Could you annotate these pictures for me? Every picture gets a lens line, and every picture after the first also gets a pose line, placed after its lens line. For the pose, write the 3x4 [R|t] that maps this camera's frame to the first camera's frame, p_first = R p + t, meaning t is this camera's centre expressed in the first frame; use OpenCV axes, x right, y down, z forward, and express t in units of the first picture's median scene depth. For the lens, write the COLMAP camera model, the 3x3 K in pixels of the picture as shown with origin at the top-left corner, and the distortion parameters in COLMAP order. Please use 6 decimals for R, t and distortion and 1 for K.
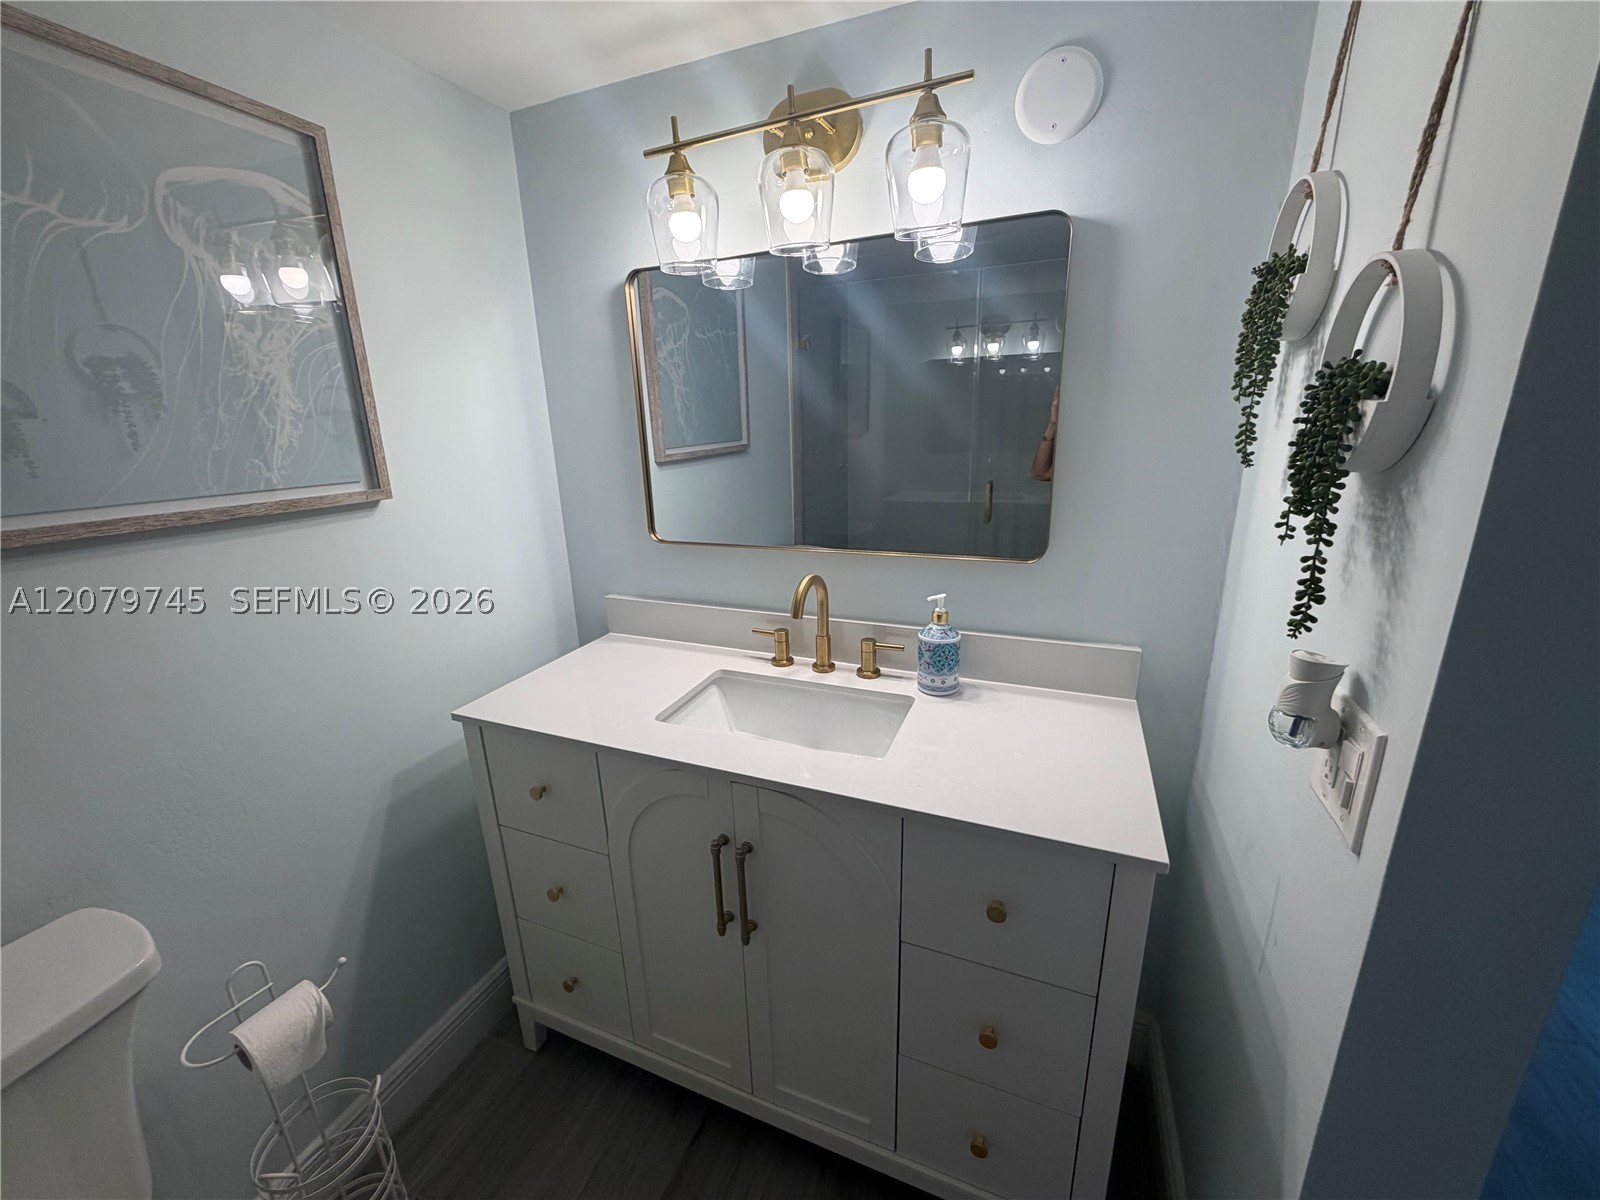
lens RADIAL K [[636.8, 0, 795.6], [0, 636.8, 599.8], [0, 0, 1]] dist [-0.002092, 0.000894]
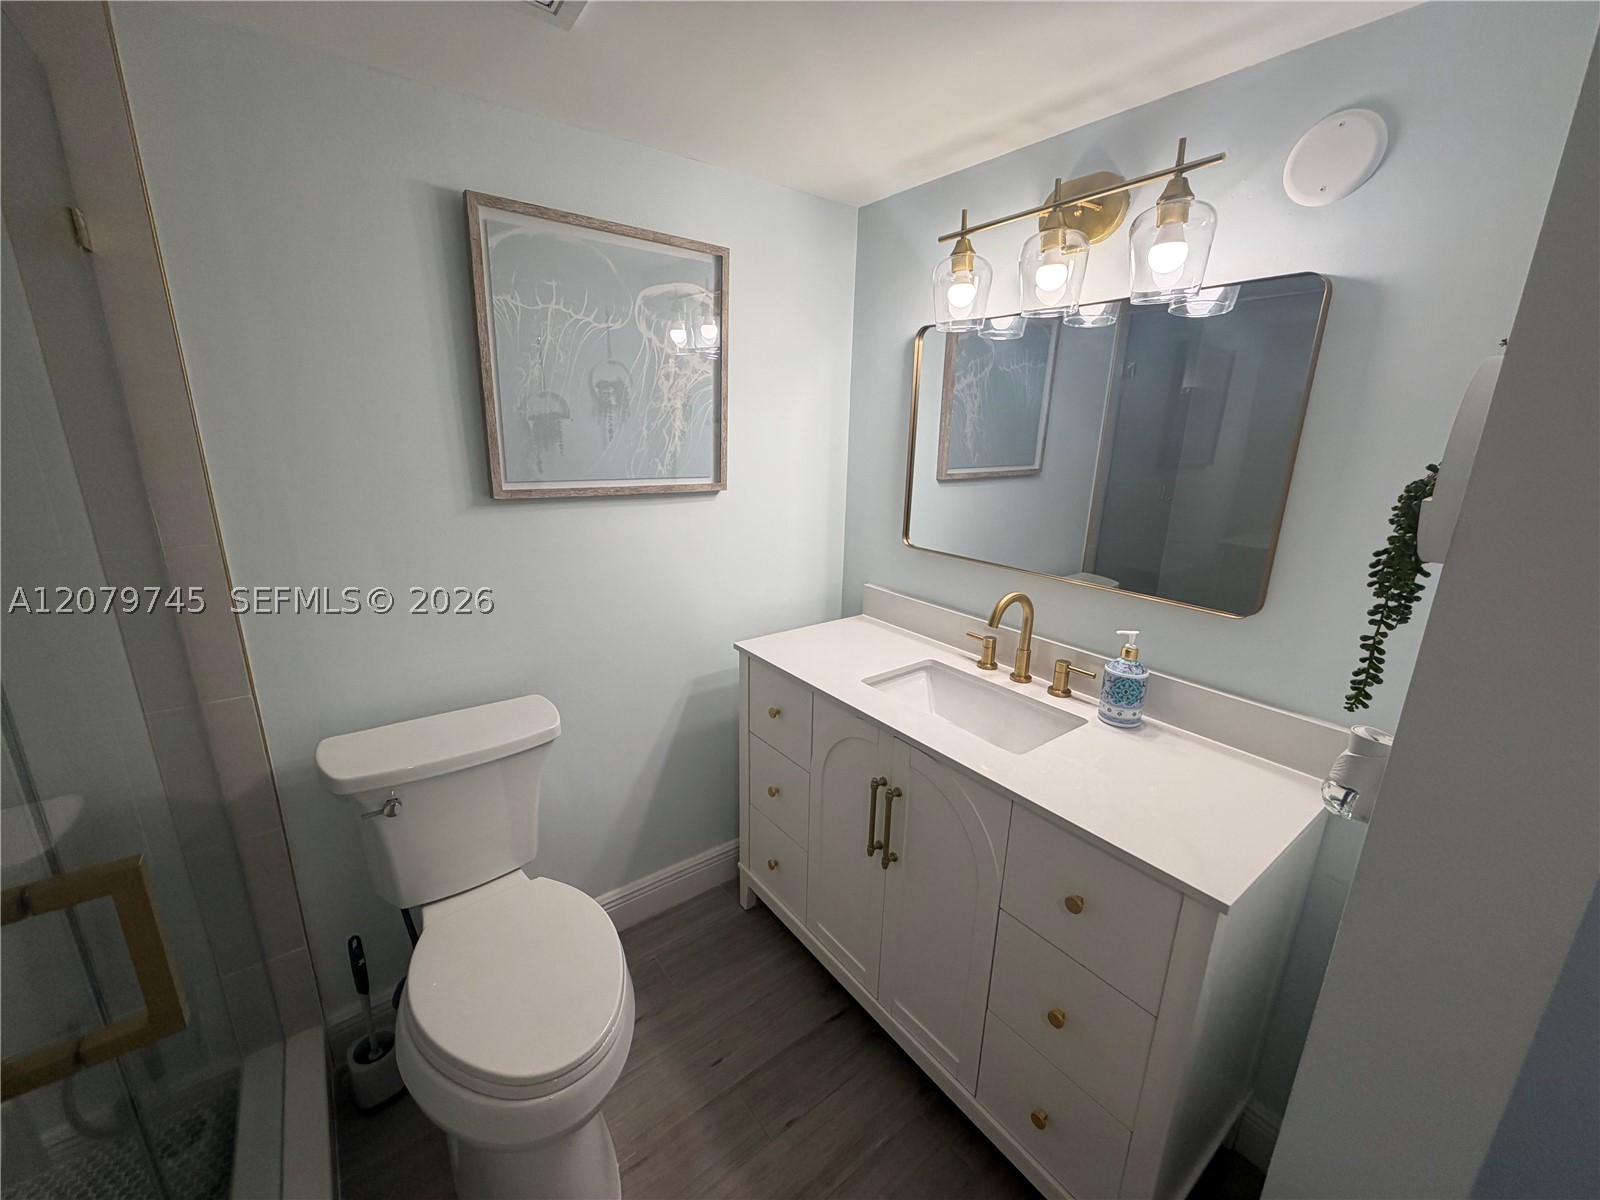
lens RADIAL K [[636.8, 0, 800.0], [0, 636.8, 598.4], [0, 0, 1]] dist [-0.002092, 0.000894]
pose [[0.864231, 0.179625, -0.469935, 0.242721], [-0.186329, 0.981944, 0.032665, 0.006191], [0.467317, 0.059333, 0.882097, -0.196173]]
